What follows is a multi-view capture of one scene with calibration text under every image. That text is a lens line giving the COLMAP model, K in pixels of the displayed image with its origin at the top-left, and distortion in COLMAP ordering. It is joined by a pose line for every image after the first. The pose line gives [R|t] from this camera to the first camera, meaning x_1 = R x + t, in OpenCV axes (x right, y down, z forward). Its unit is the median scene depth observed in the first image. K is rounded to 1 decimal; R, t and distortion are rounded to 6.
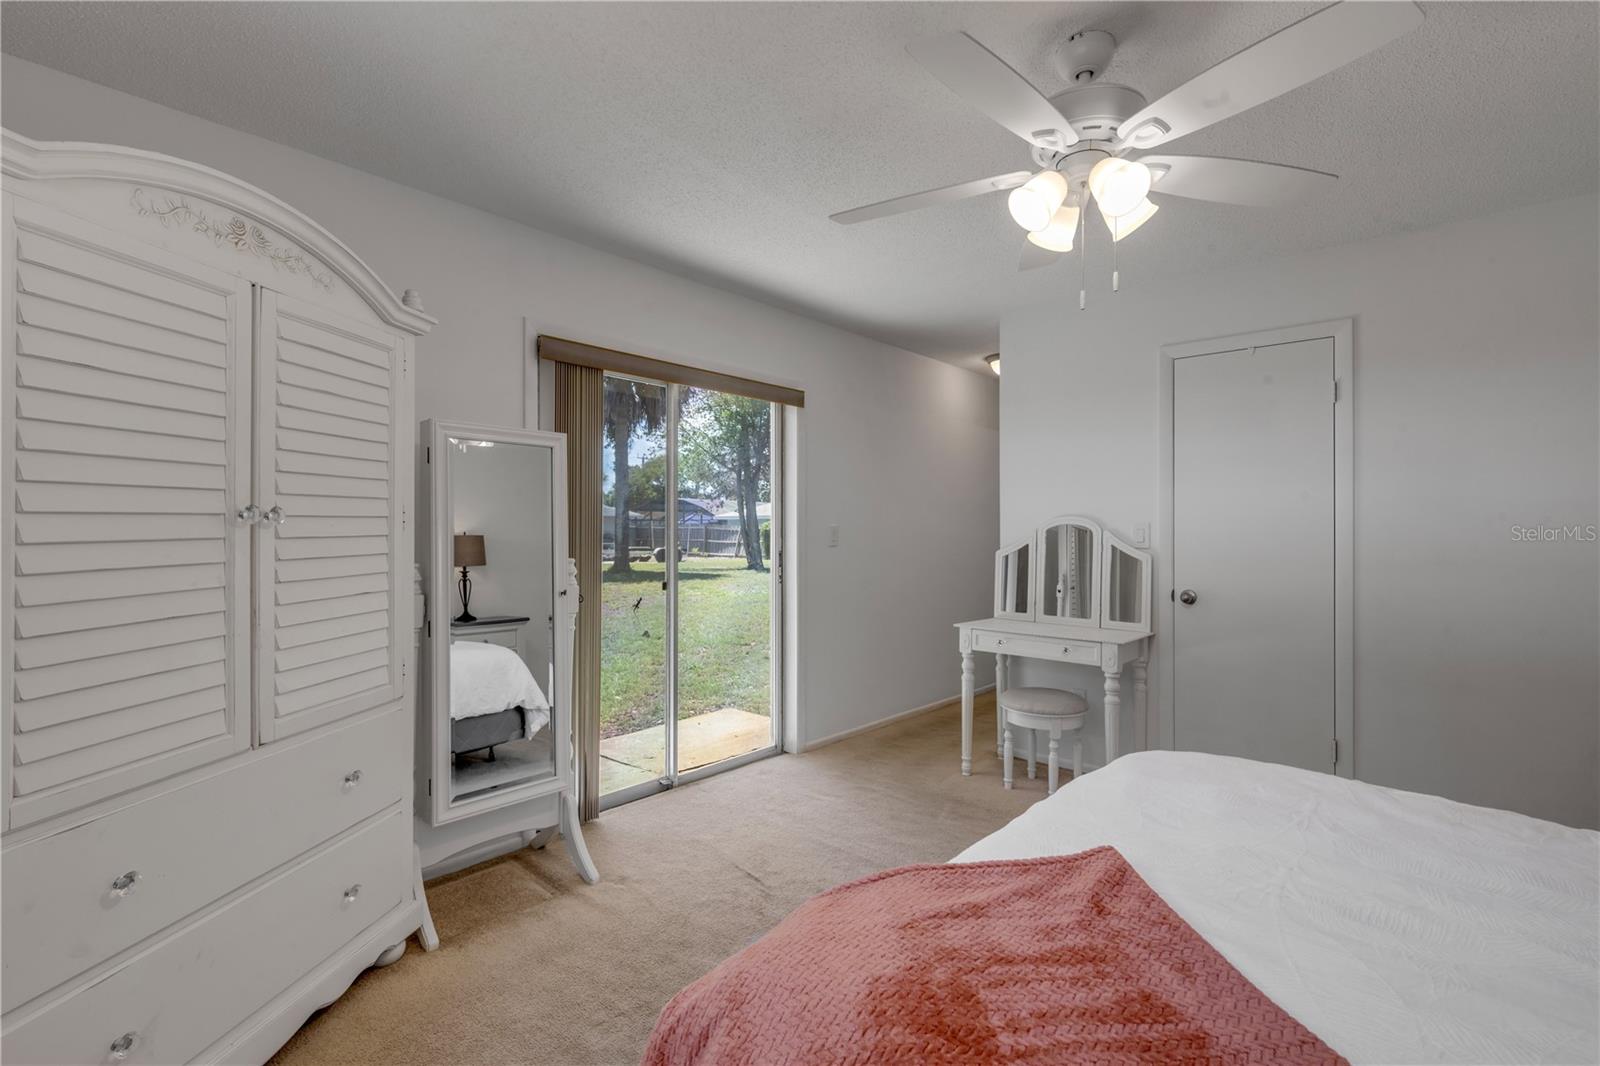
lens RADIAL K [[720.3, 0, 802.3], [0, 720.3, 524.0], [0, 0, 1]] dist [0.002918, -0.000818]
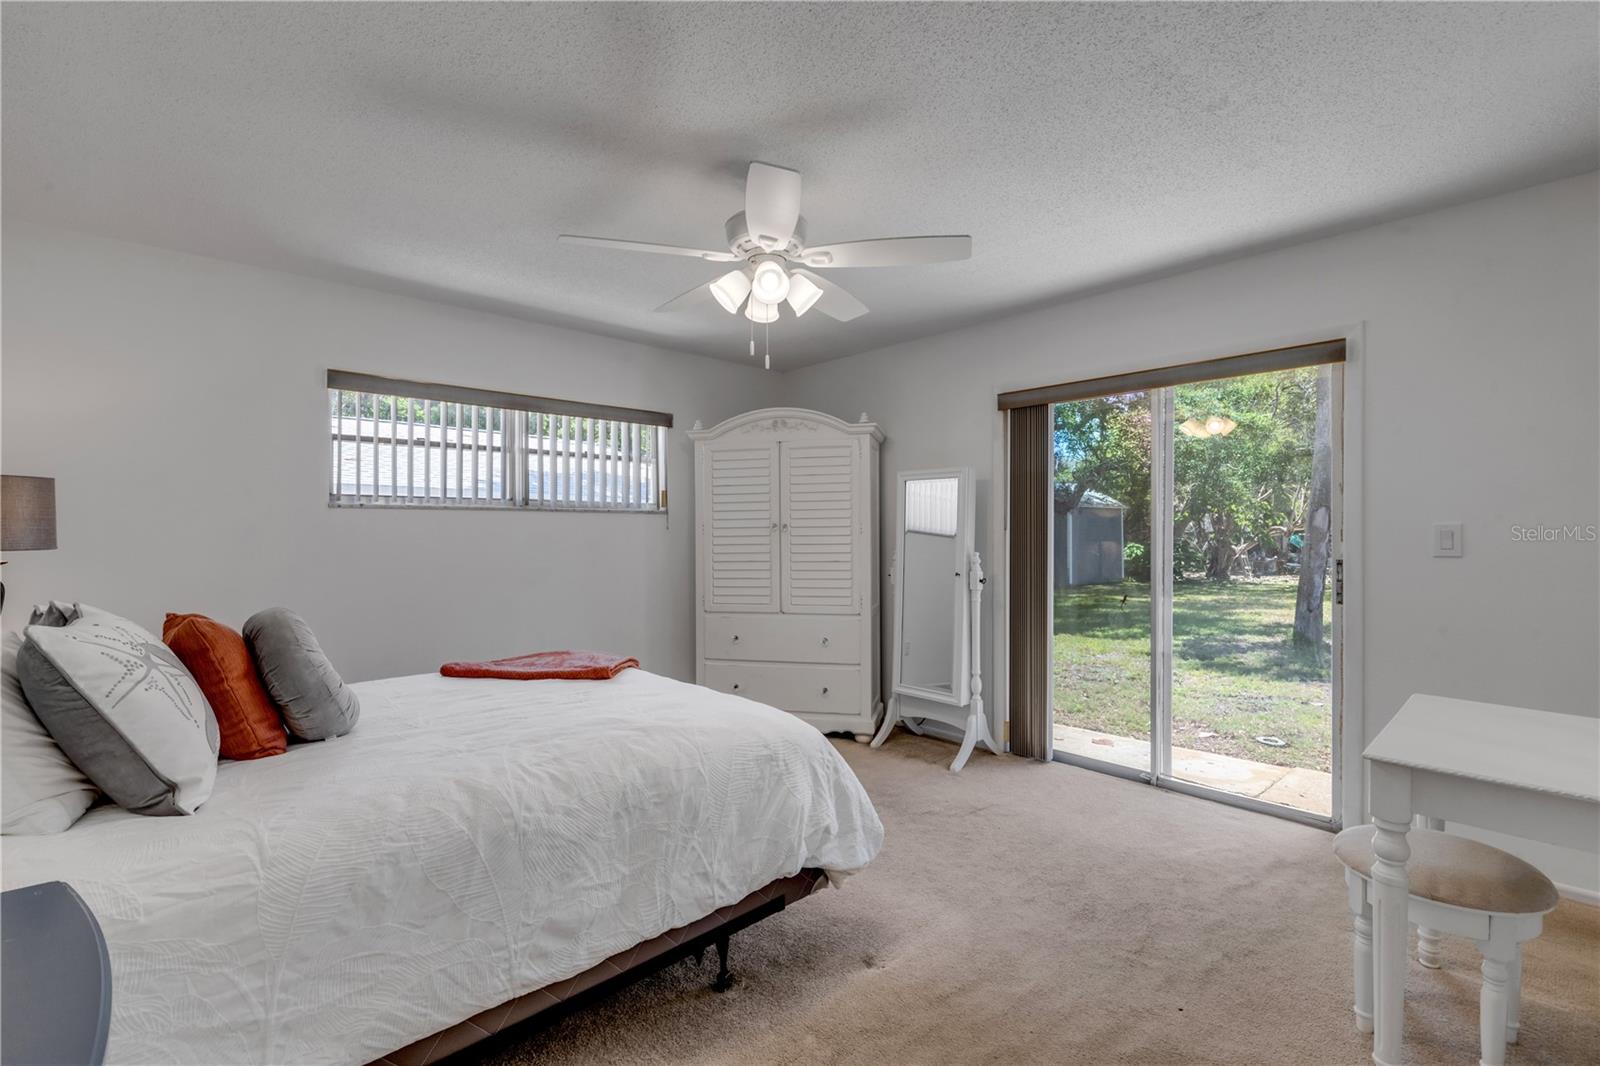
lens RADIAL K [[720.3, 0, 802.5], [0, 720.3, 538.8], [0, 0, 1]] dist [0.002918, -0.000818]
pose [[-0.086633, 0.005232, -0.996227, 1.800843], [0.007291, 0.999963, 0.004617, 0.018510], [0.996214, -0.006864, -0.086668, 1.227198]]
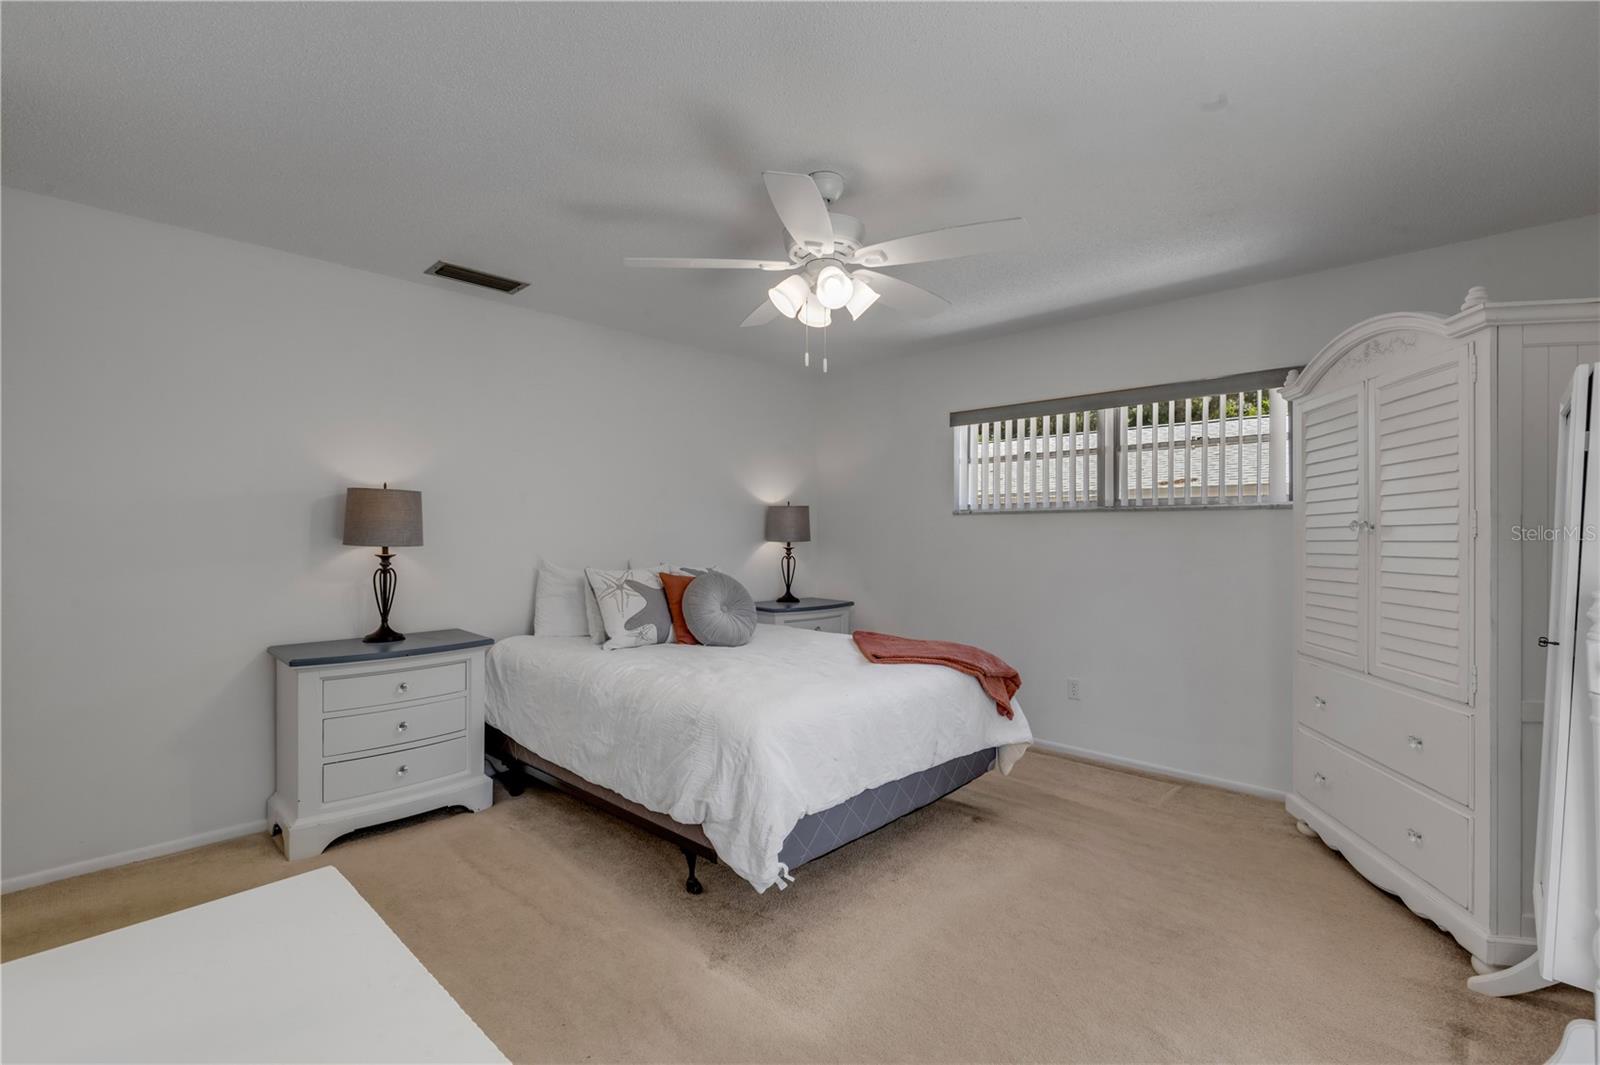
lens RADIAL K [[720.3, 0, 787.2], [0, 720.3, 538.1], [0, 0, 1]] dist [0.002918, -0.000818]
pose [[-0.998761, -0.004126, 0.049596, 0.402871], [-0.004126, 0.999991, 0.000101, 0.017926], [-0.049596, -0.000104, -0.998769, 2.459745]]
